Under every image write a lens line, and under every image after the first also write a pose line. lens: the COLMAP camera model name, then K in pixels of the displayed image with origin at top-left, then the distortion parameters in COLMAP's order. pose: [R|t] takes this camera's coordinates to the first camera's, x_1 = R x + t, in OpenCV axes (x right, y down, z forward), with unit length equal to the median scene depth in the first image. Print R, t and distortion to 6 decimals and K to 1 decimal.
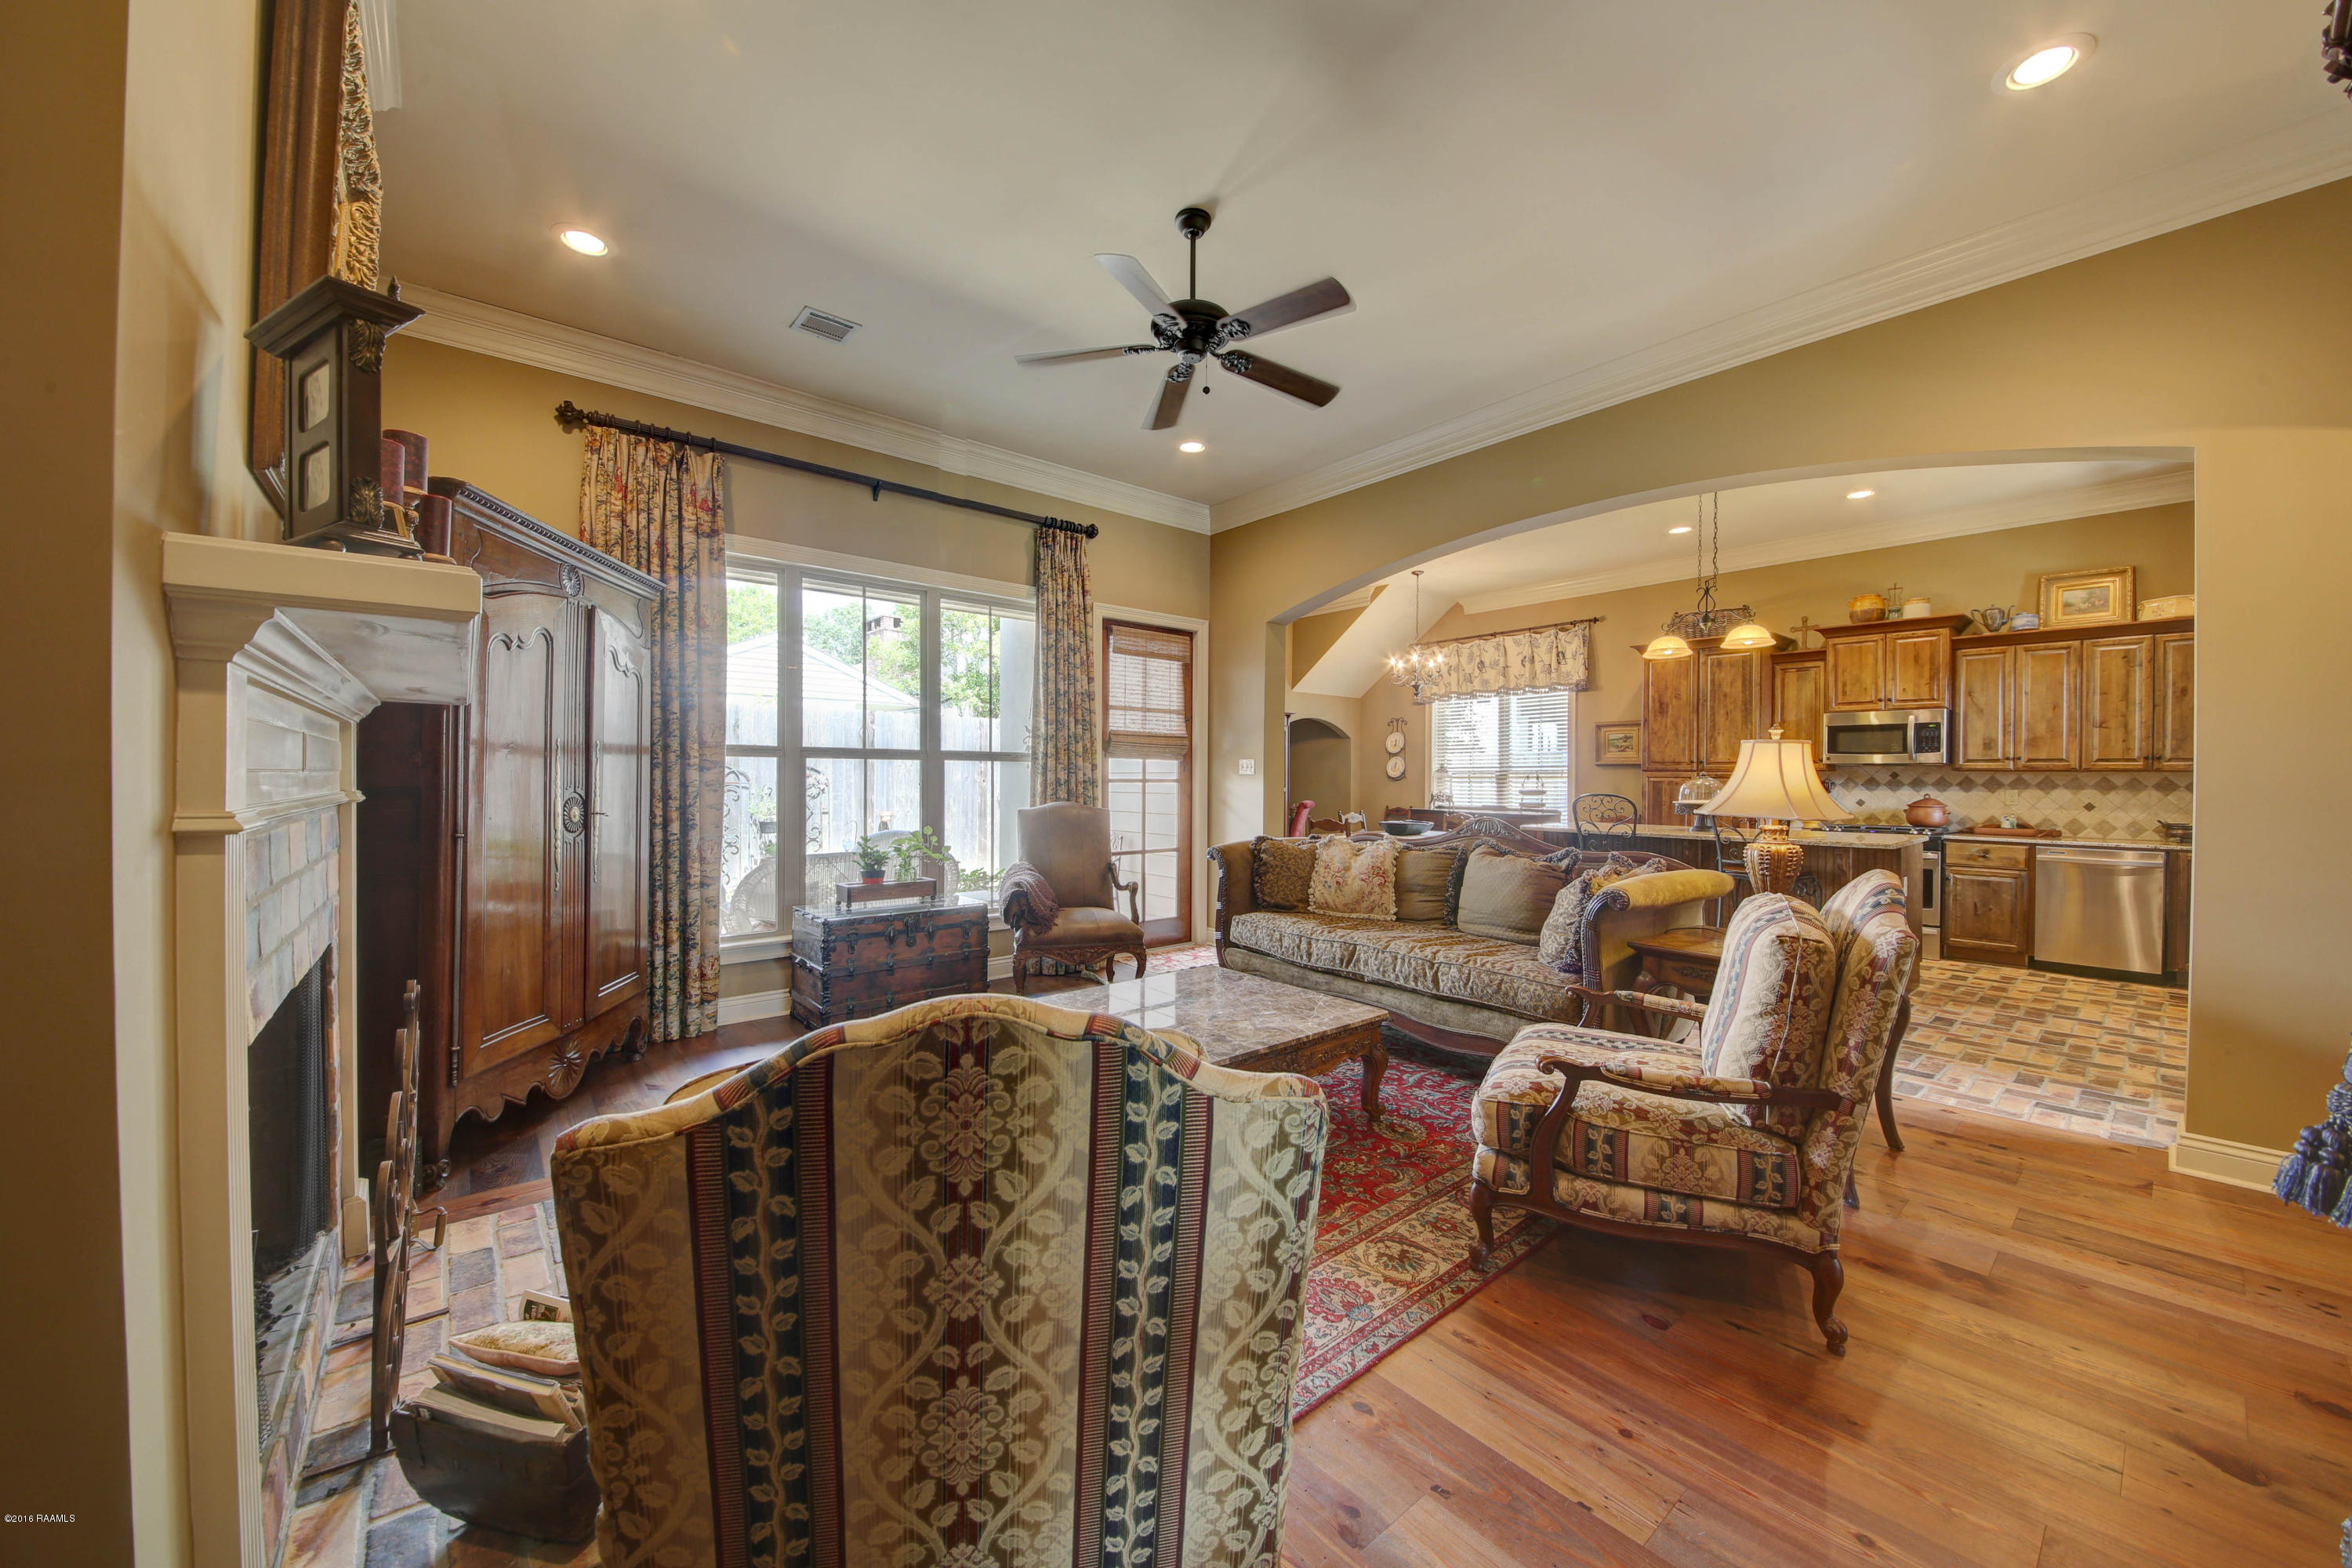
lens RADIAL K [[845.6, 0, 1160.3], [0, 845.6, 783.4], [0, 0, 1]] dist [-0.002336, -0.000428]
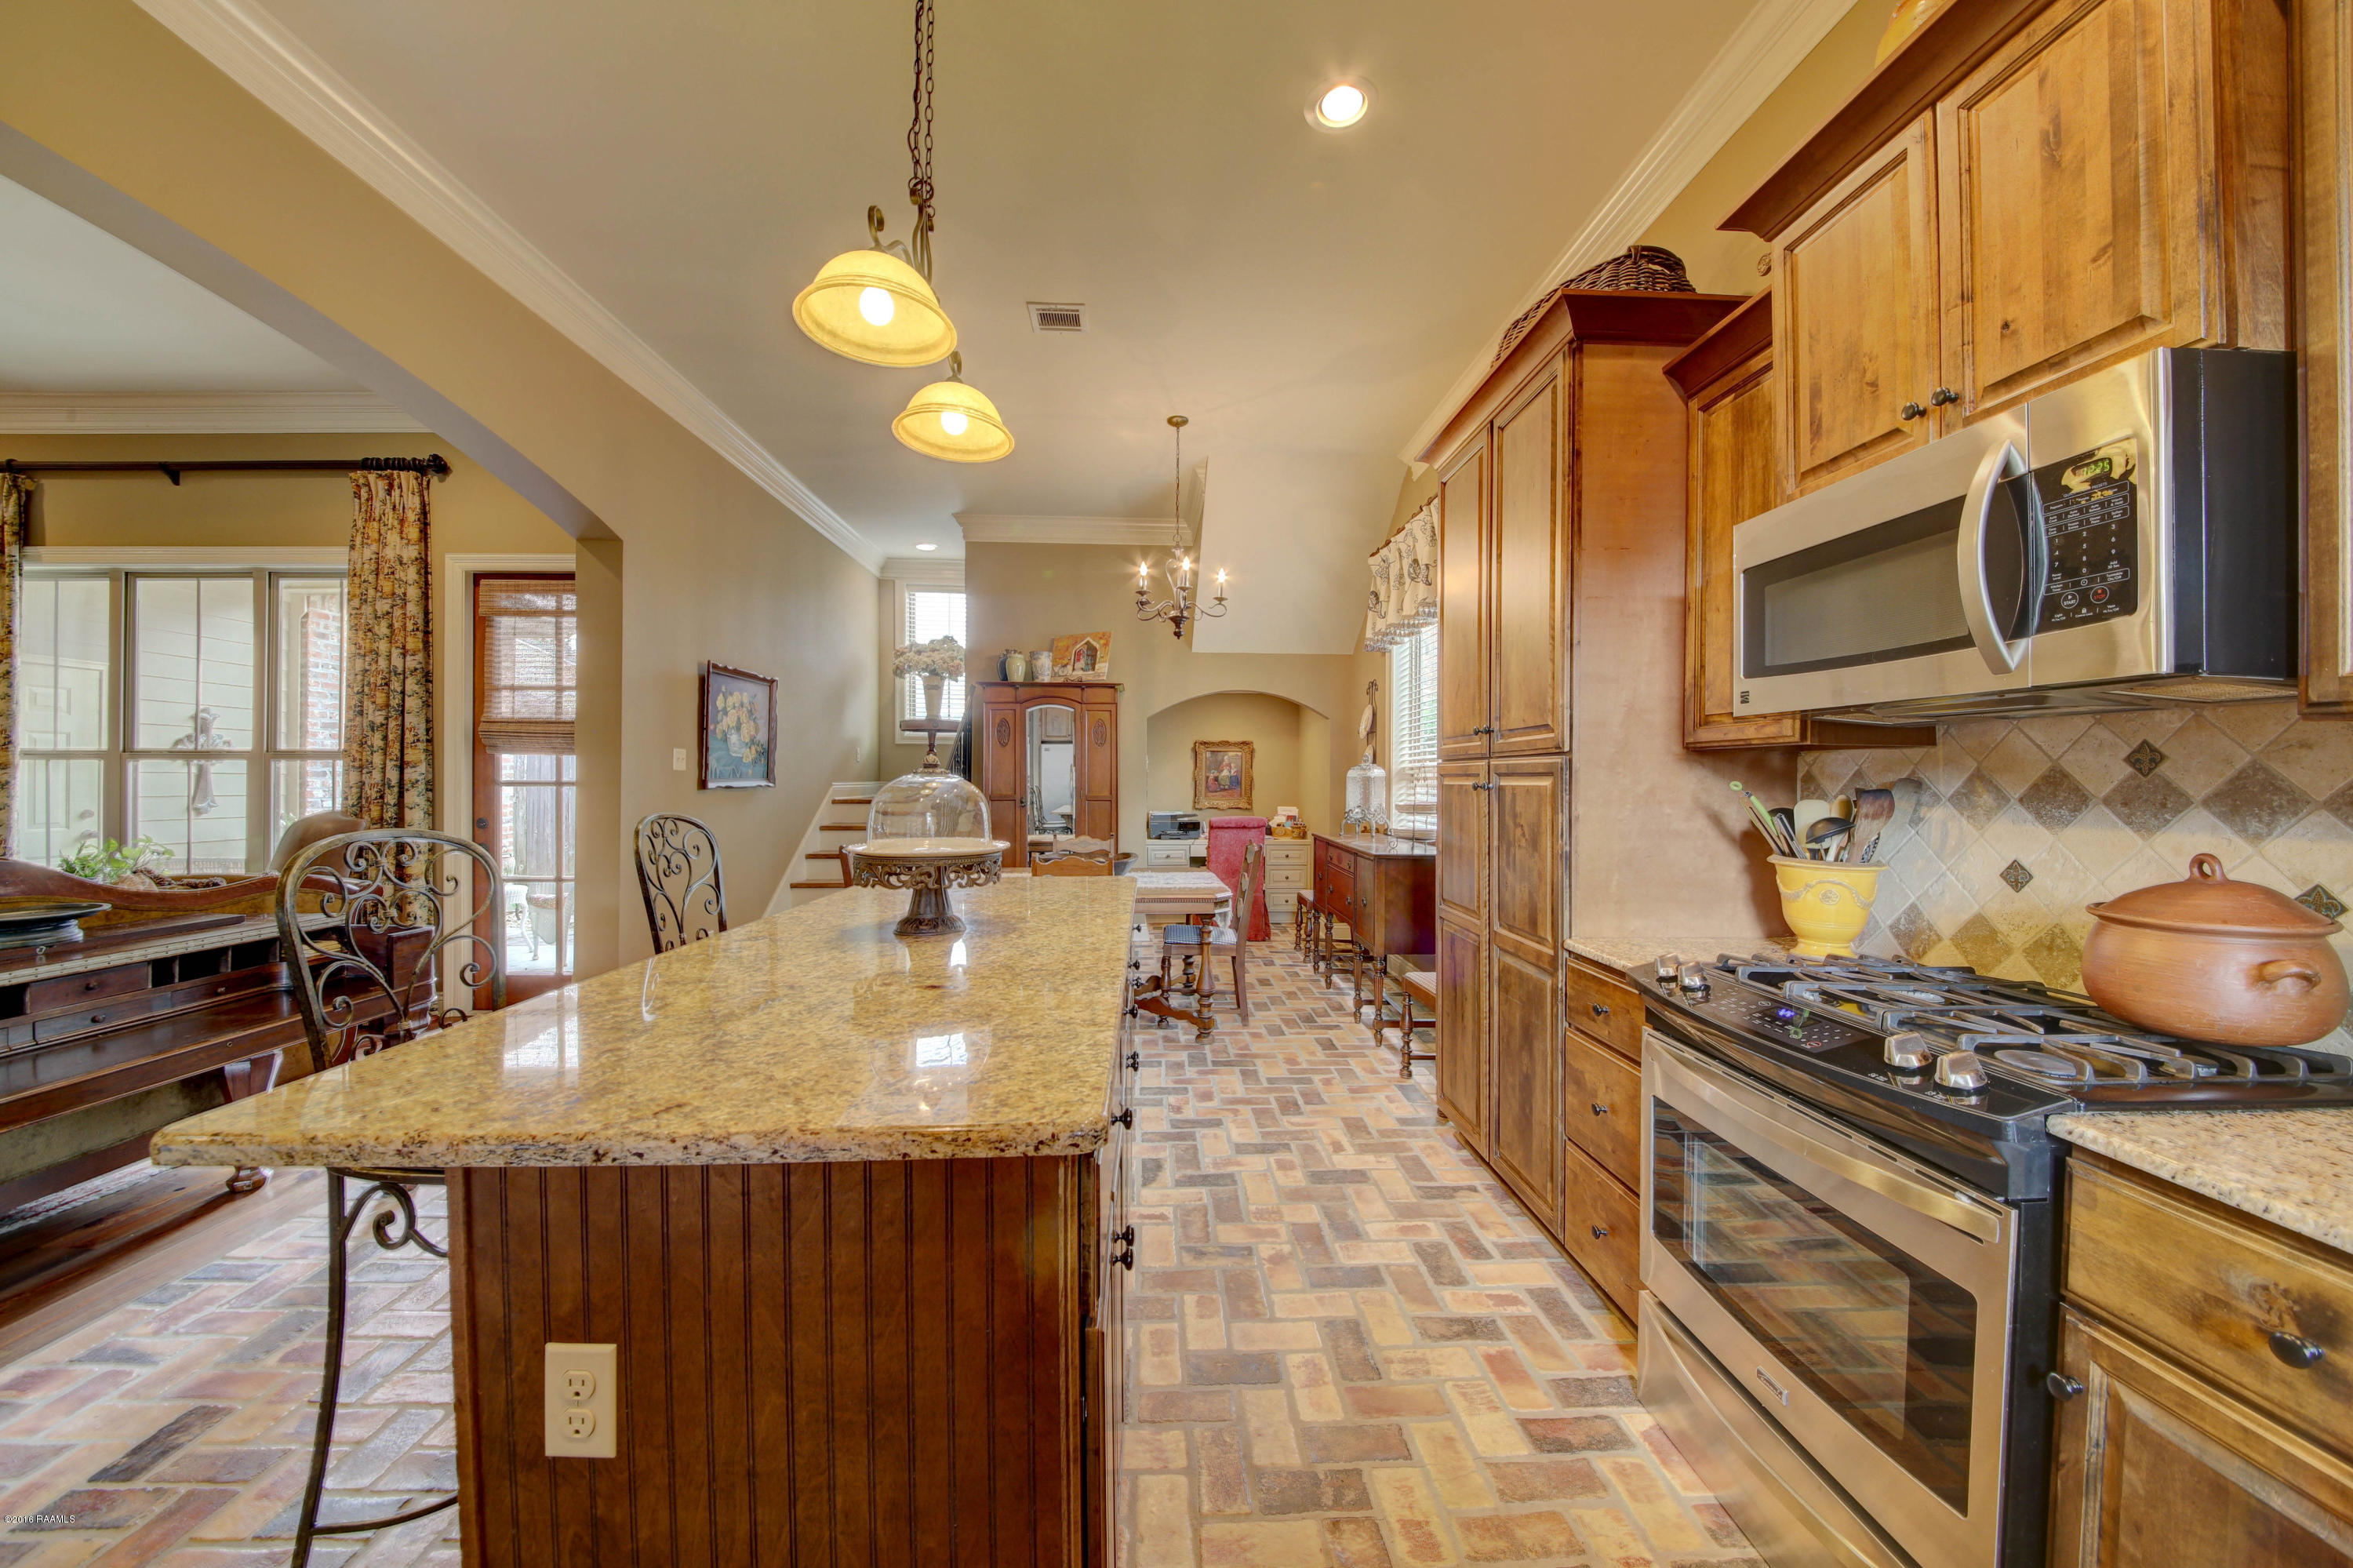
lens RADIAL K [[846.0, 0, 1169.3], [0, 846.0, 774.1], [0, 0, 1]] dist [-0.002336, -0.000428]
pose [[0.786214, -0.002639, -0.617949, 0.928418], [0.002305, 0.999996, -0.001338, -0.006621], [0.617950, -0.000373, 0.786217, 0.789291]]
